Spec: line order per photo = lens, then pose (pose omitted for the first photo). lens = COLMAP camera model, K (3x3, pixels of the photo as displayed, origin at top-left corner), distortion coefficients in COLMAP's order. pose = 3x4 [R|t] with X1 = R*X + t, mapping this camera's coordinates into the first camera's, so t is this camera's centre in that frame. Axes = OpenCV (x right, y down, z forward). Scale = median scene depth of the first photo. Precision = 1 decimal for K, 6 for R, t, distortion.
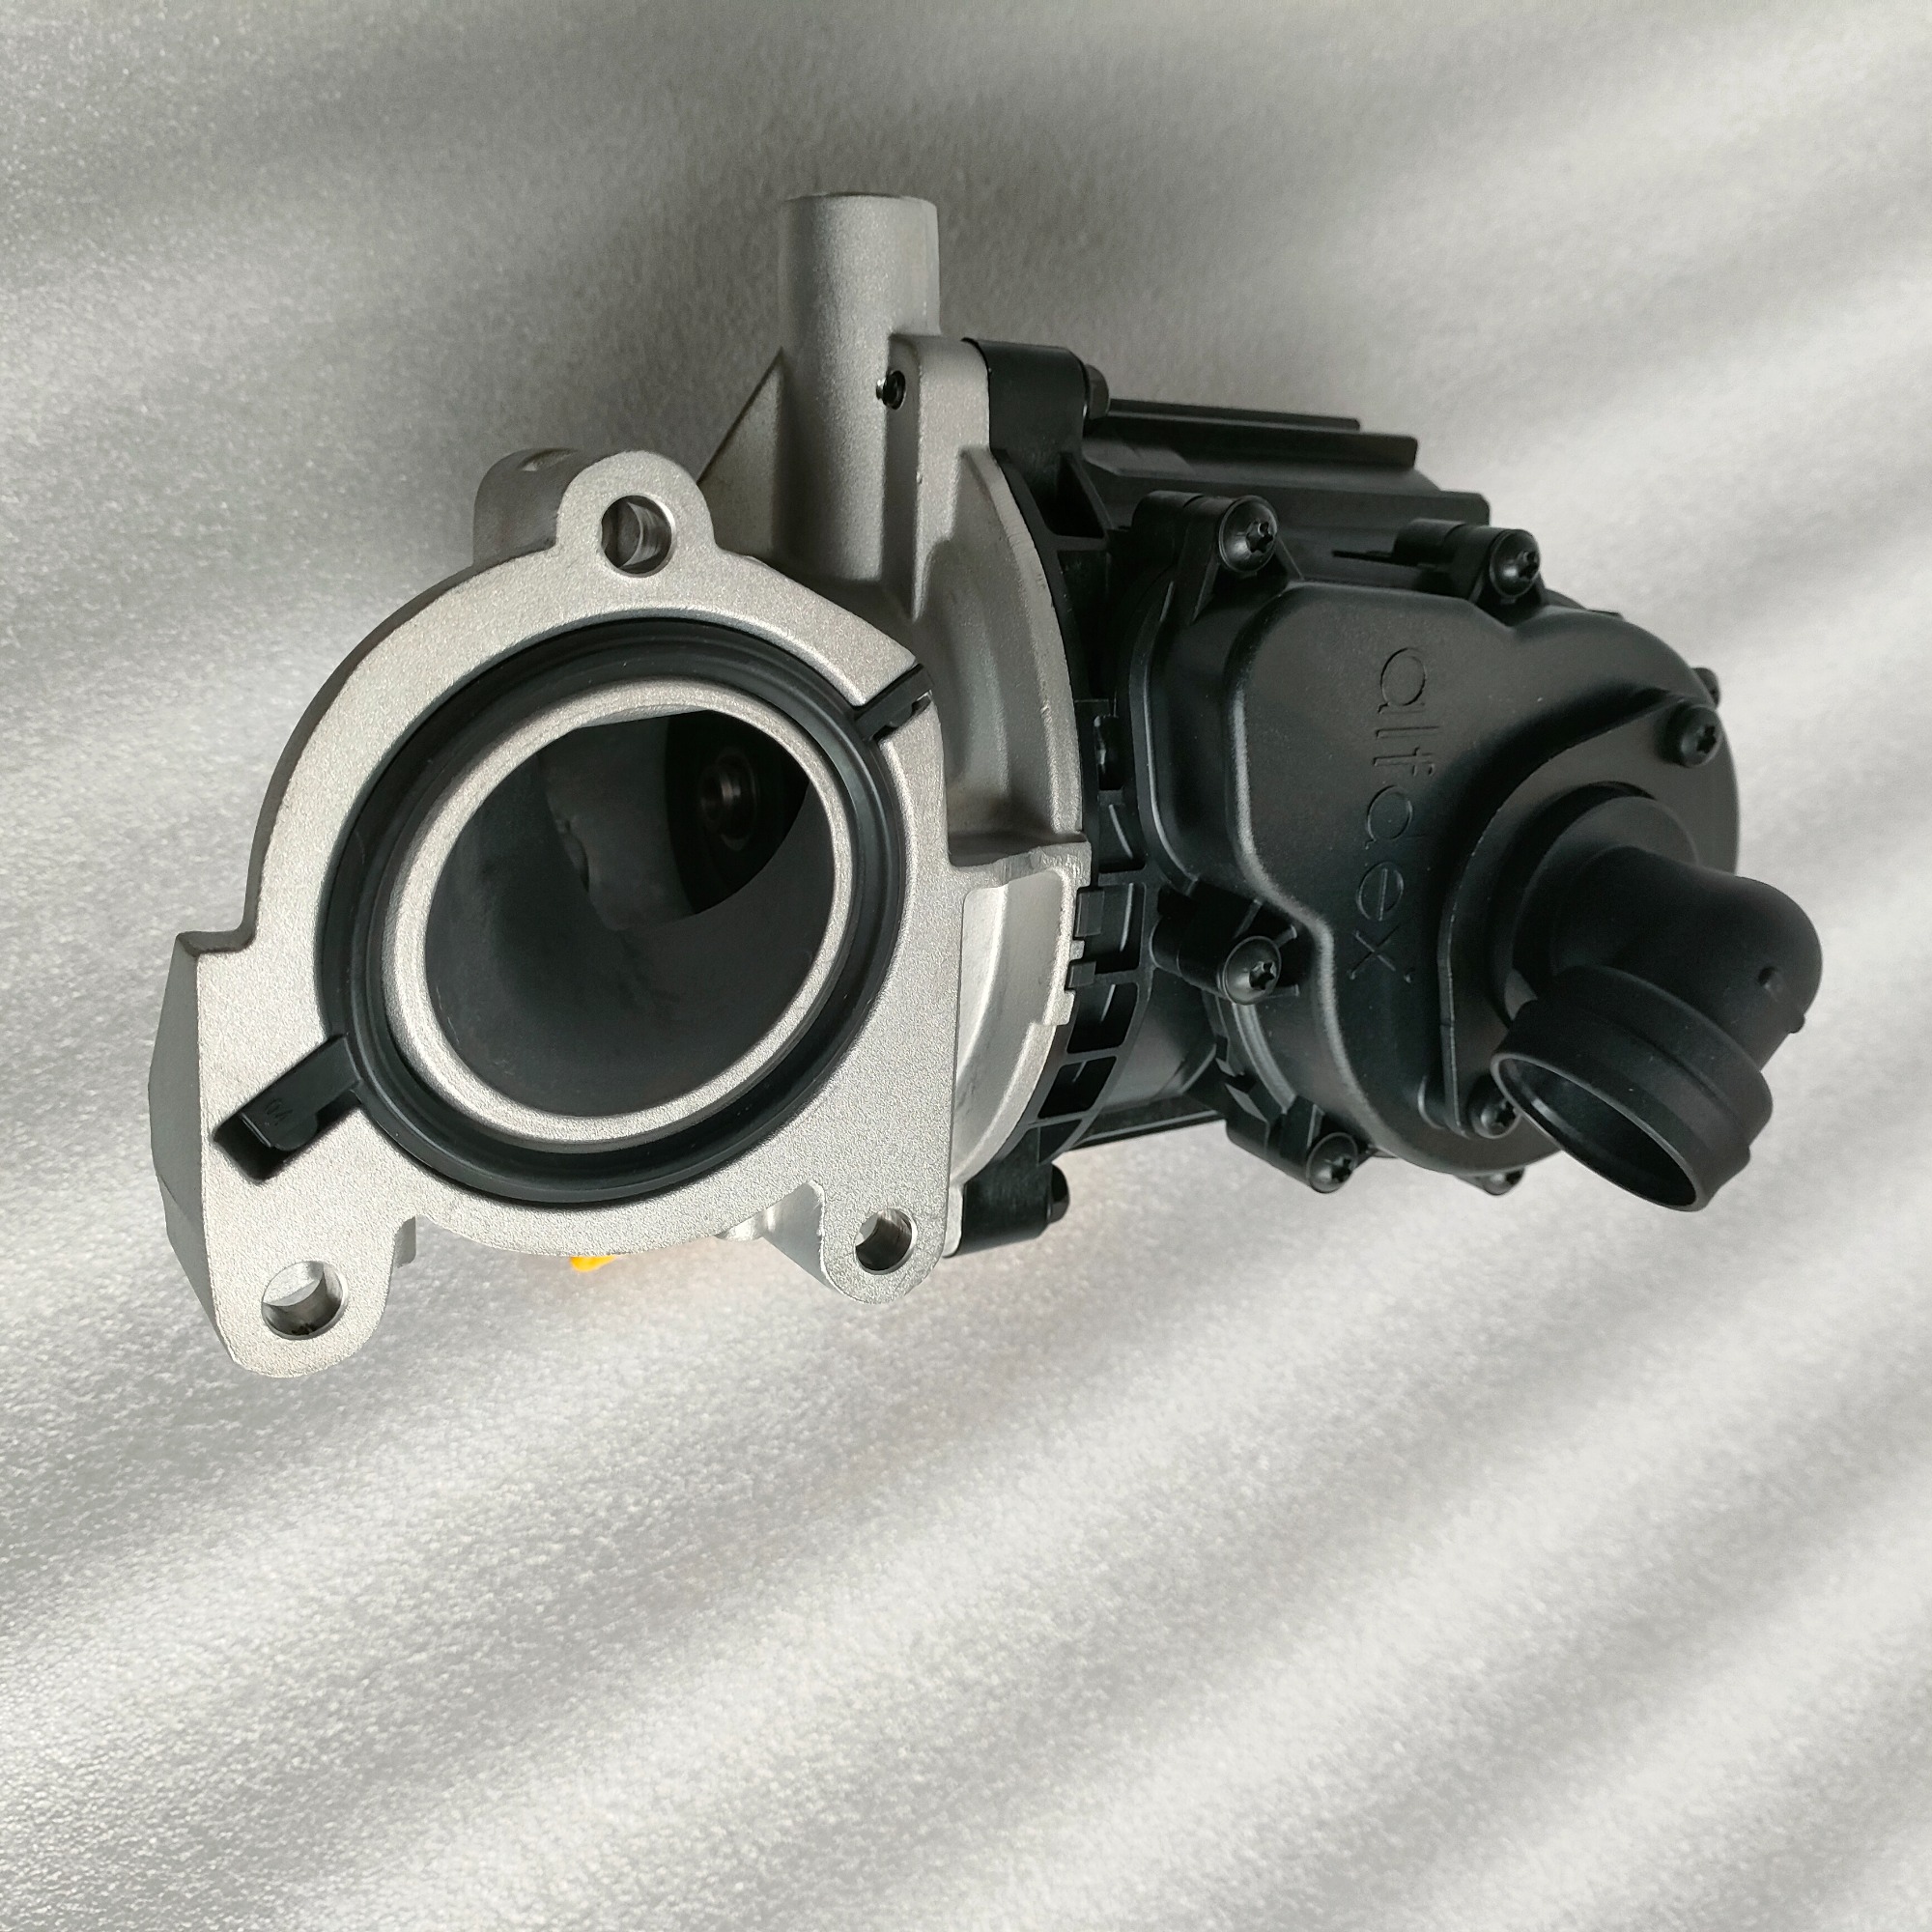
lens RADIAL K [[1812.0, 0, 965.2], [0, 1812.0, 975.5], [0, 0, 1]] dist [-0.028656, 0.000000]
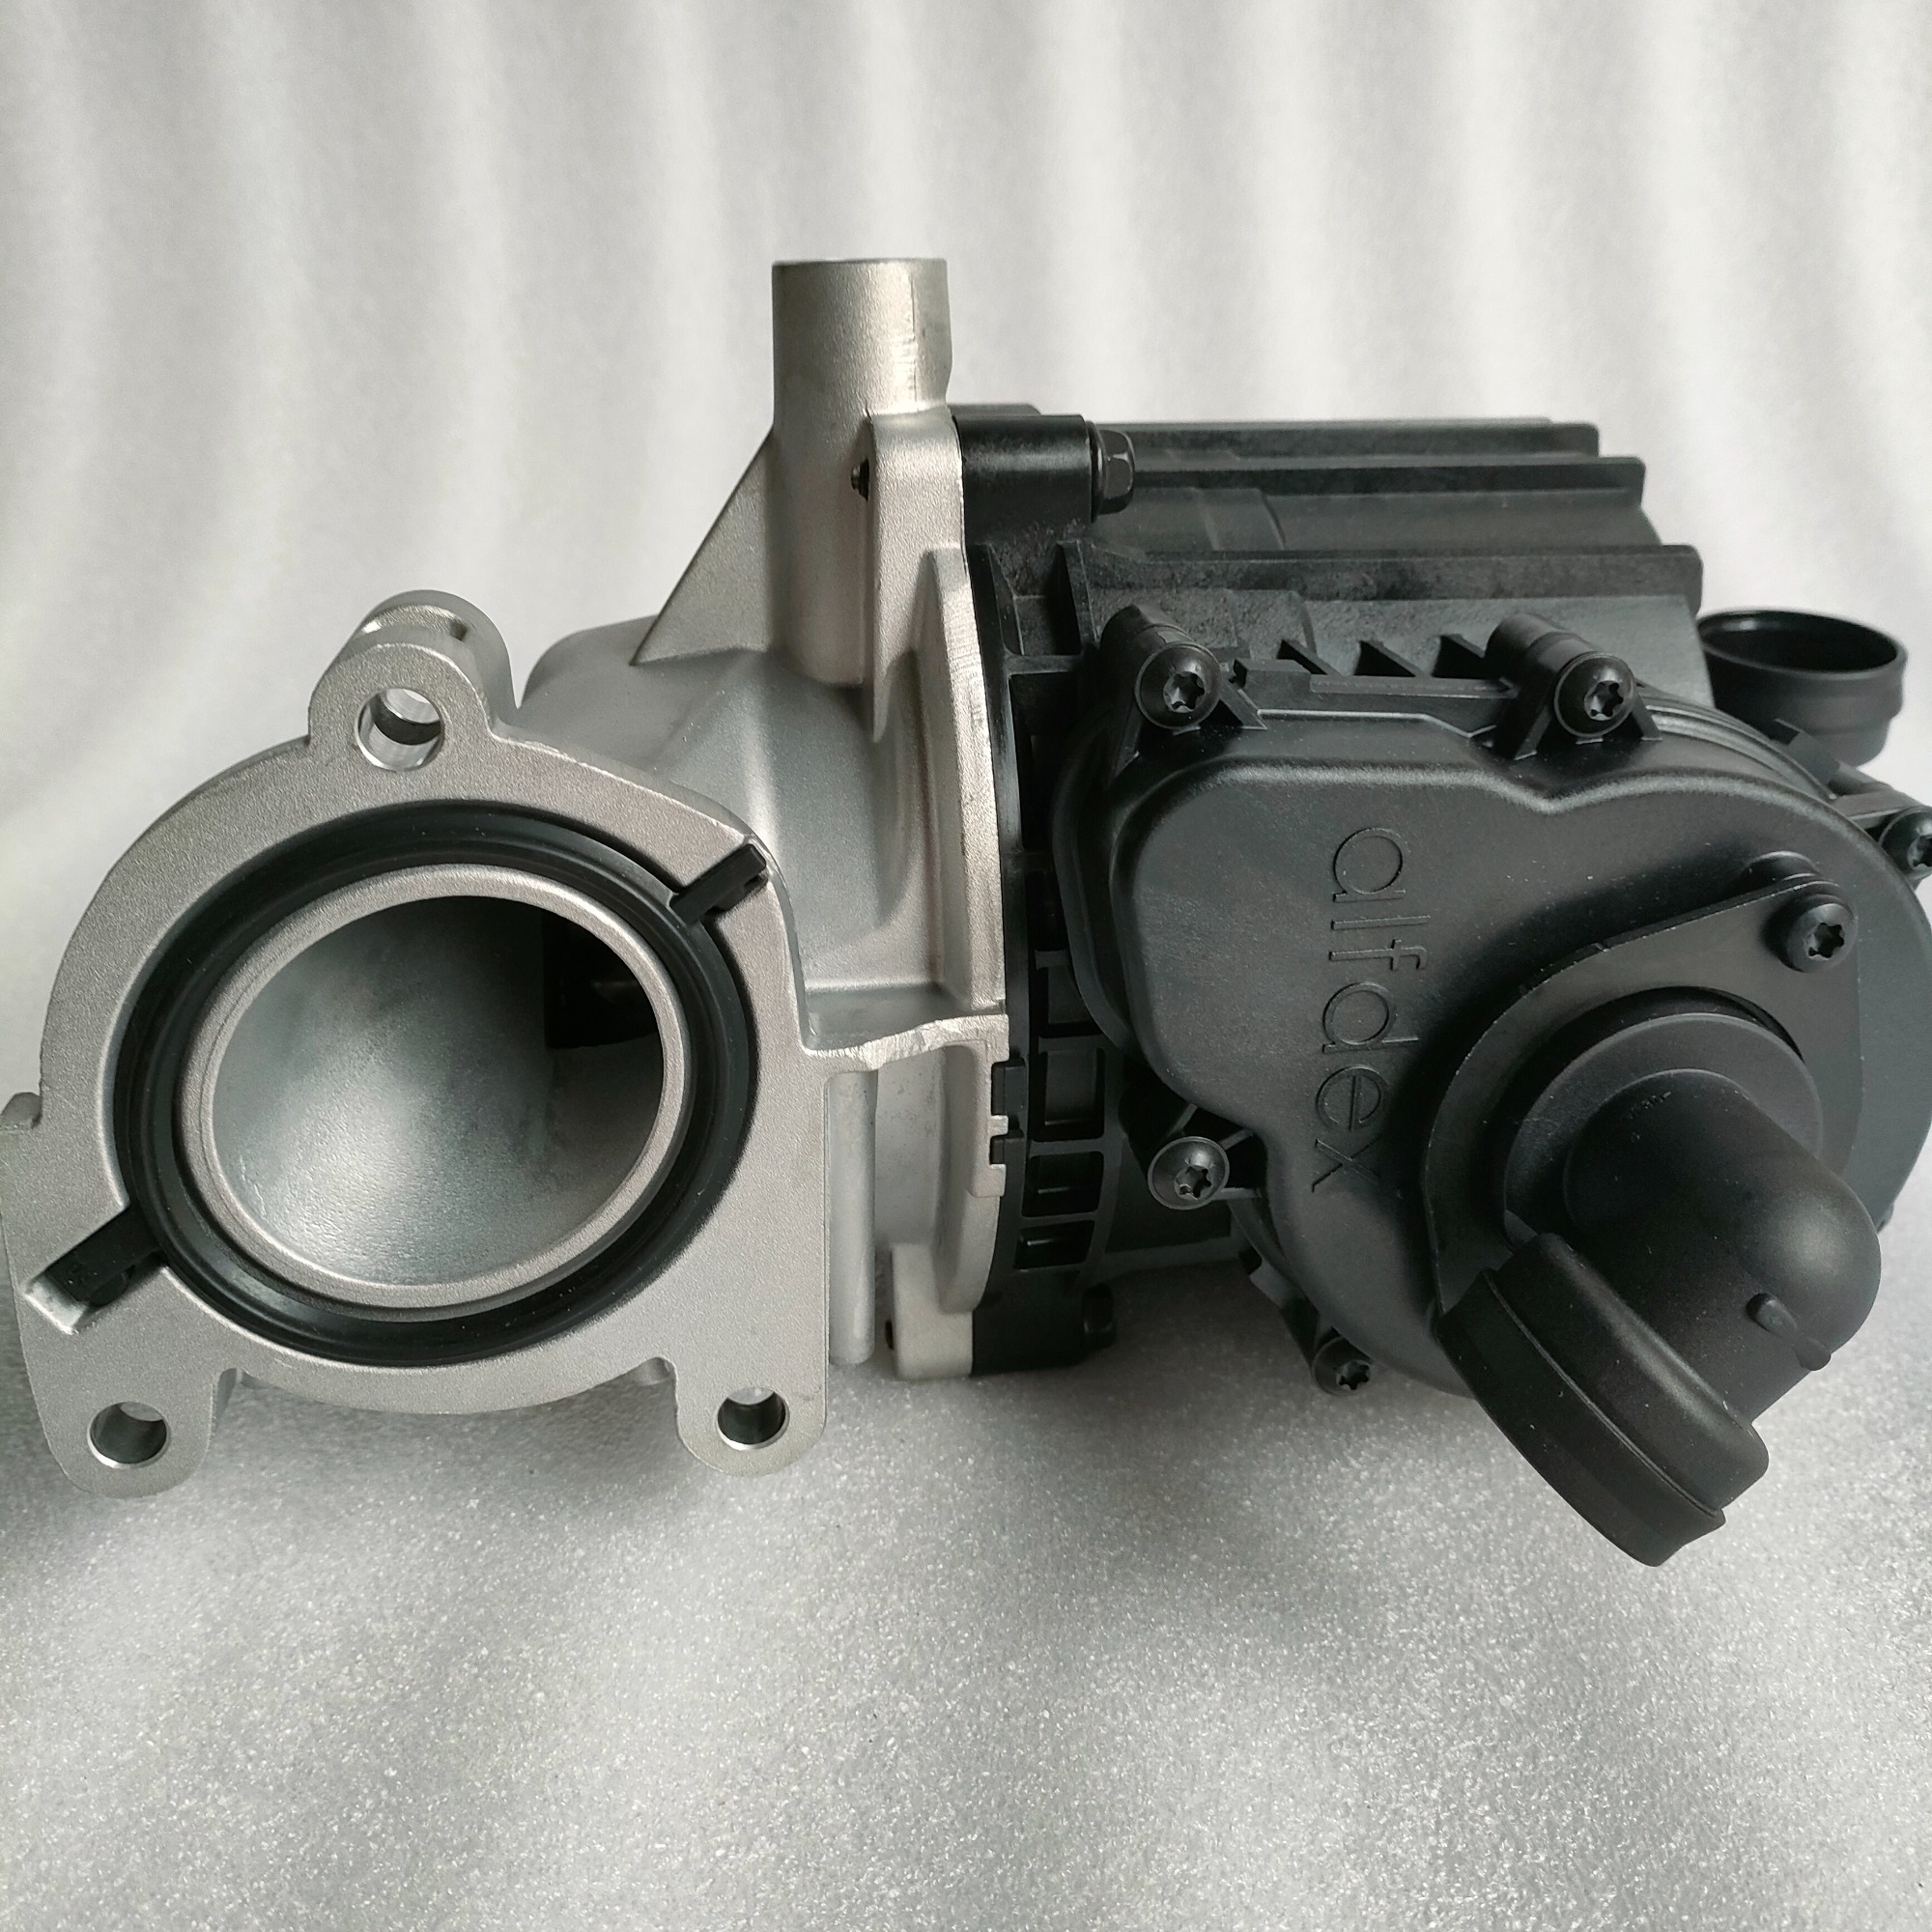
lens RADIAL K [[1812.0, 0, 969.3], [0, 1812.0, 965.3], [0, 0, 1]] dist [-0.028656, 0.000000]
pose [[0.930731, 0.095910, -0.352905, 0.377698], [-0.057521, 0.991379, 0.117728, -0.208980], [0.361153, -0.089274, 0.928223, 0.174328]]
